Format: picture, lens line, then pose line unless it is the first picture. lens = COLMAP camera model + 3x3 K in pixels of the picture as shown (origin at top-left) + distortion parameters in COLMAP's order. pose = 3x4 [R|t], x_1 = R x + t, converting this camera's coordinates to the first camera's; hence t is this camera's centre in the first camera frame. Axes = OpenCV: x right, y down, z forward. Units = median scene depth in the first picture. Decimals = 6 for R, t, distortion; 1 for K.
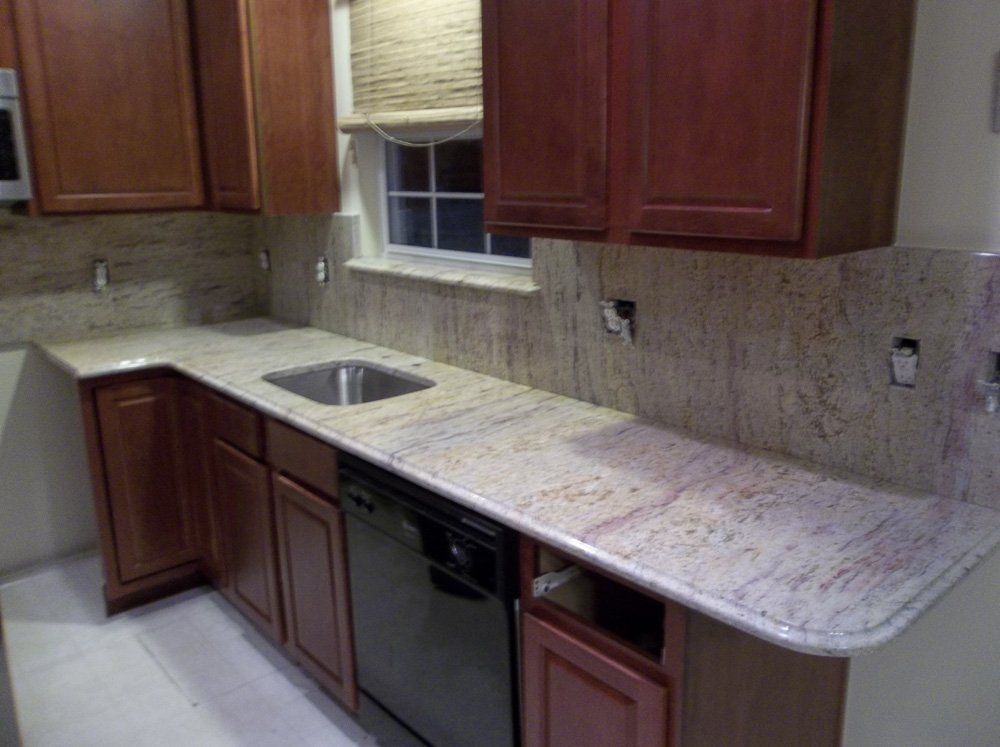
lens RADIAL K [[817.2, 0, 502.7], [0, 817.2, 370.8], [0, 0, 1]] dist [-0.034178, 0.022548]
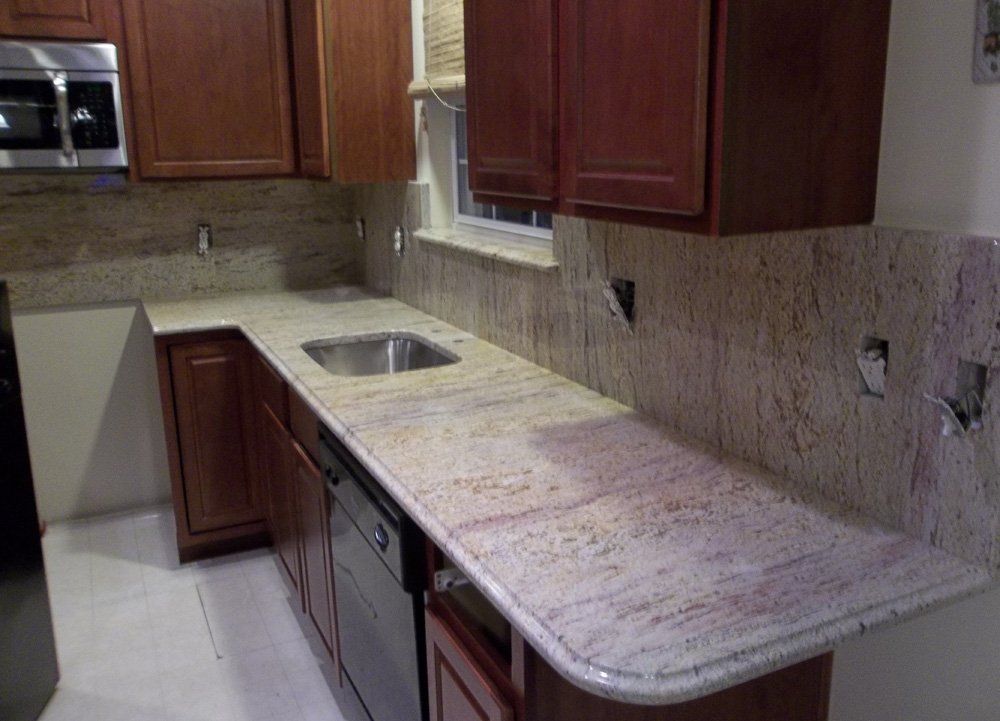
lens RADIAL K [[866.4, 0, 500.1], [0, 866.4, 357.2], [0, 0, 1]] dist [-0.022517, -0.025270]
pose [[0.960418, 0.062941, -0.271360, 0.271042], [-0.061383, 0.998013, 0.014233, -0.007011], [0.271716, 0.002987, 0.962373, 0.047040]]
